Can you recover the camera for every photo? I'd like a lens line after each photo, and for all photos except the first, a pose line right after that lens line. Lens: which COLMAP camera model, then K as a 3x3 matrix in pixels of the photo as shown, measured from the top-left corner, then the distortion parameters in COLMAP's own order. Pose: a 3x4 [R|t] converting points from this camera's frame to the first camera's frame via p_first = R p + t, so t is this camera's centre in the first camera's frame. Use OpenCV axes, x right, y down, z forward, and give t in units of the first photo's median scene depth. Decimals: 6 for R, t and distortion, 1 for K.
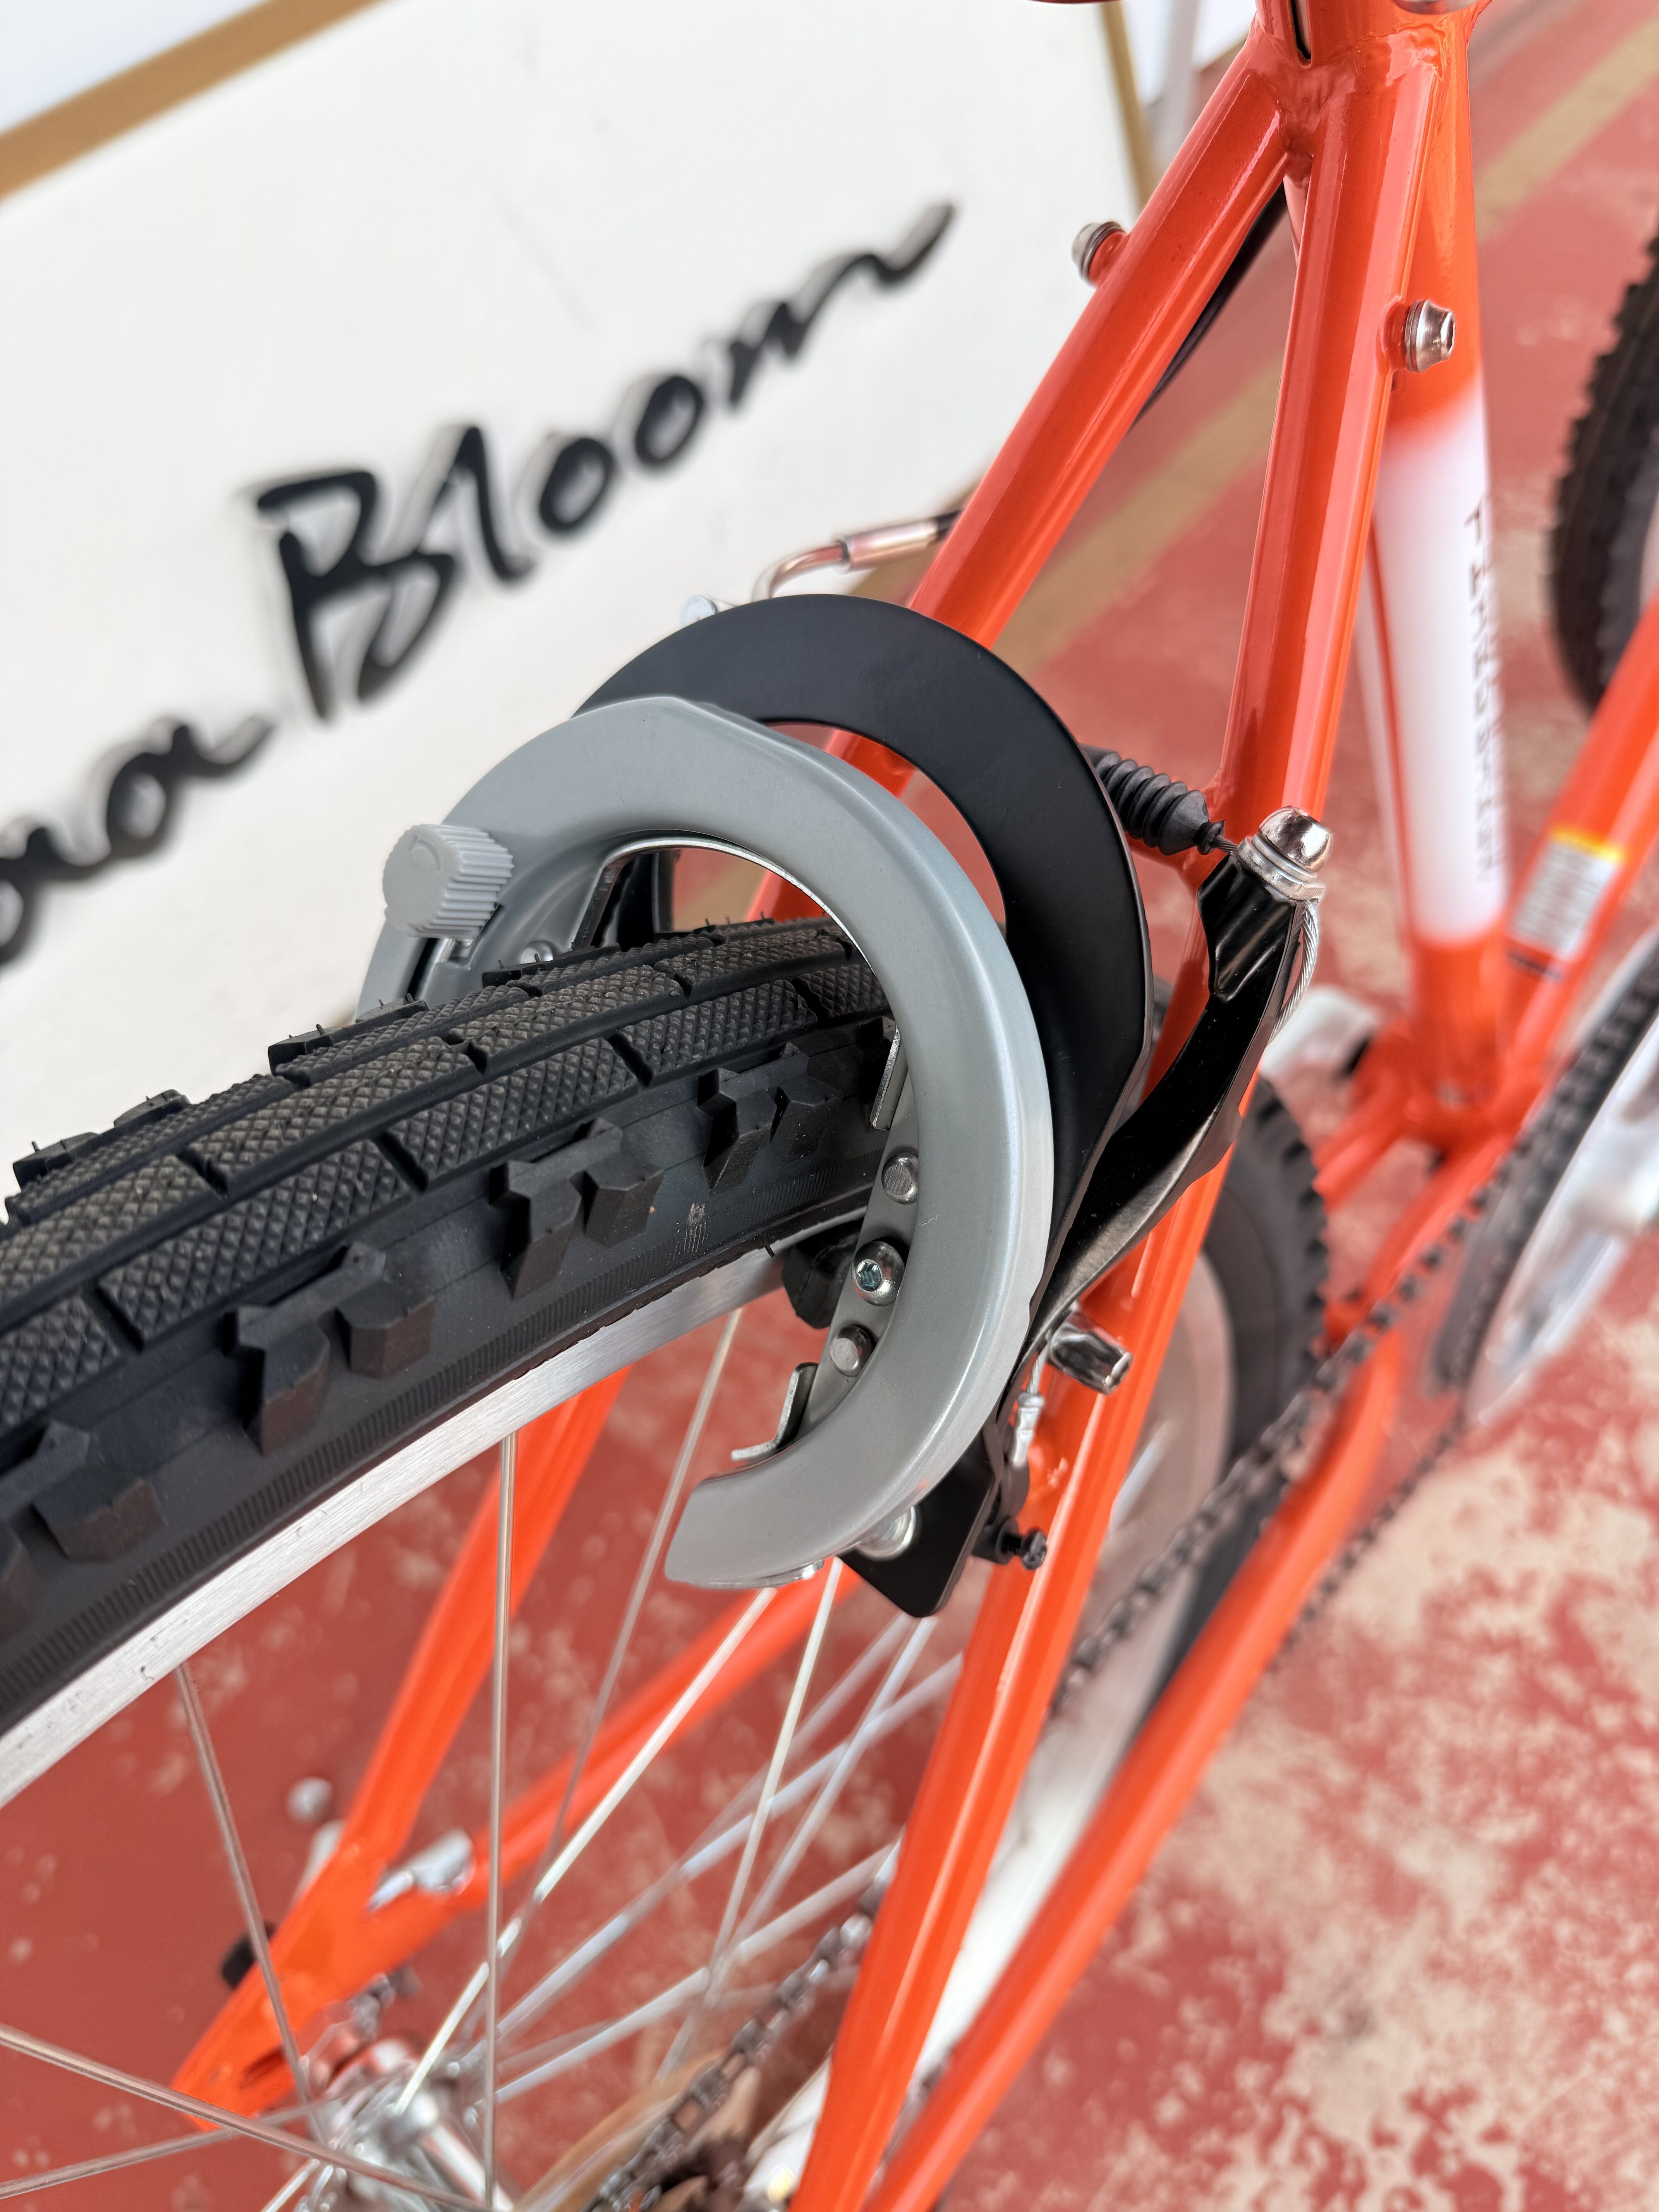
lens RADIAL K [[1621.1, 0, 829.5], [0, 1621.1, 1106.0], [0, 0, 1]] dist [-0.000819, -0.016861]
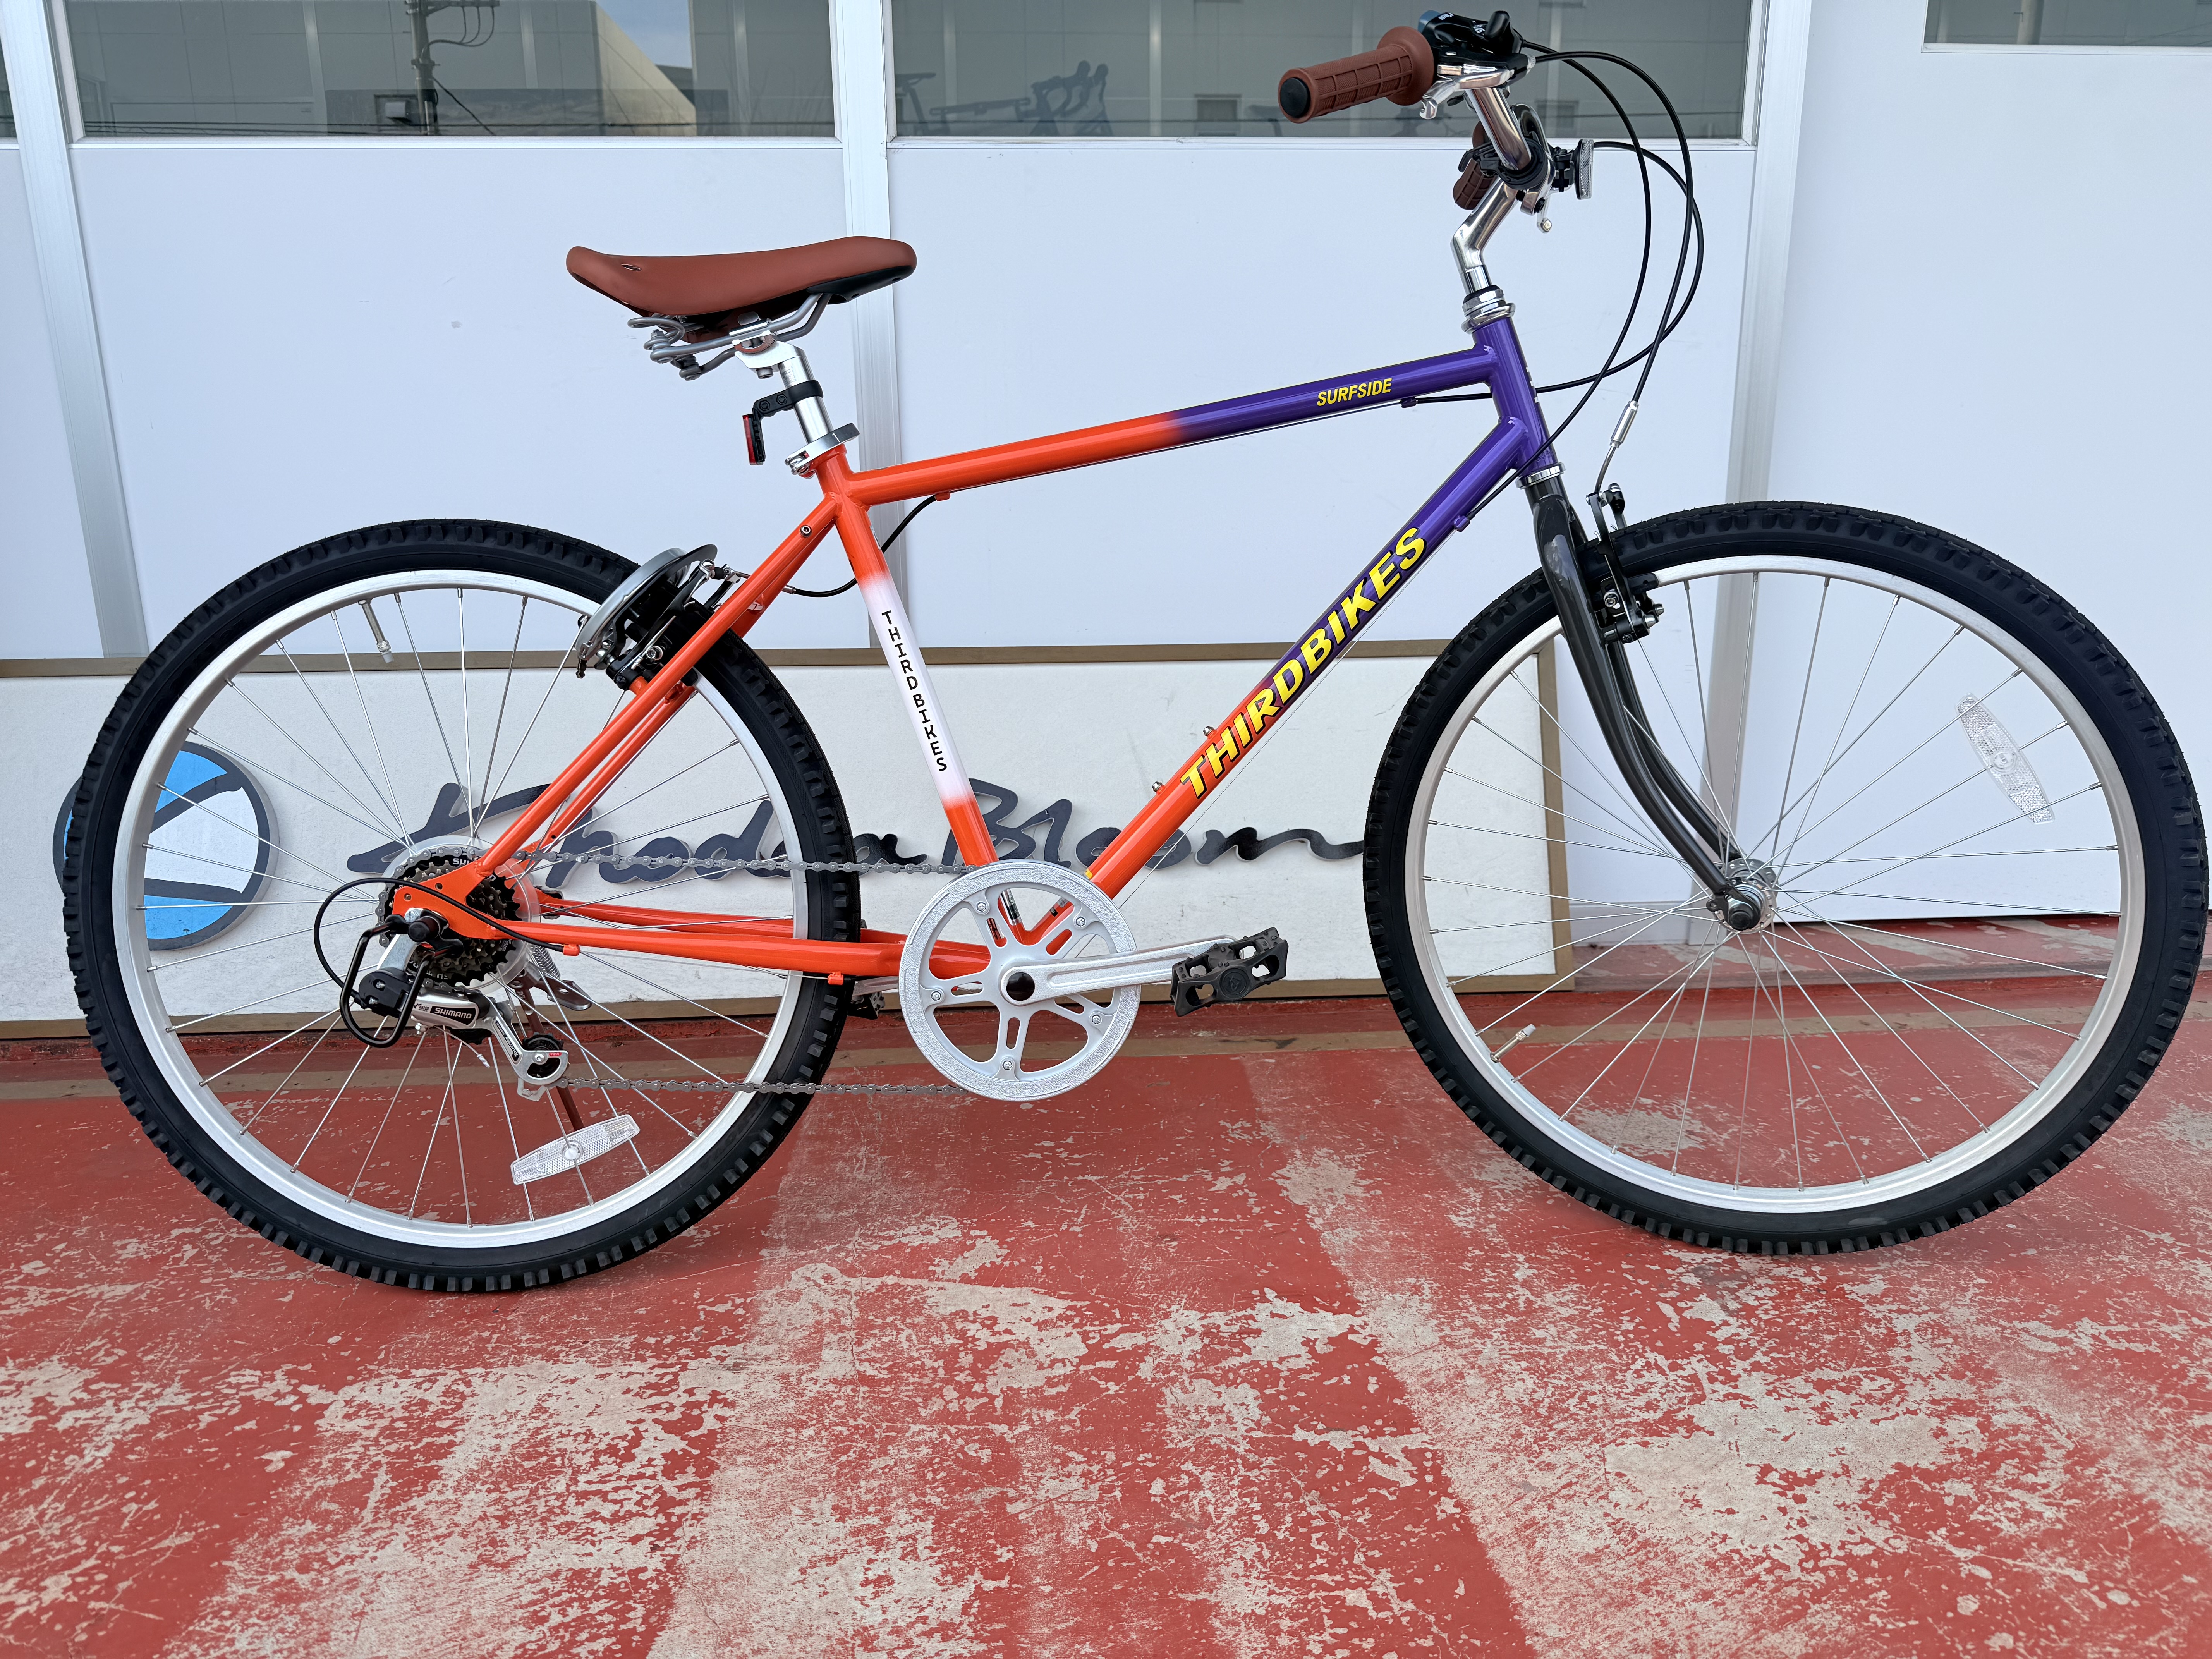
lens RADIAL K [[1621.1, 0, 1107.6], [0, 1621.1, 834.9], [0, 0, 1]] dist [-0.000819, -0.016861]
pose [[0.664908, 0.193998, -0.721292, 1.640820], [-0.639305, 0.647182, -0.415264, 0.598421], [0.386247, 0.737238, 0.554341, -0.289958]]
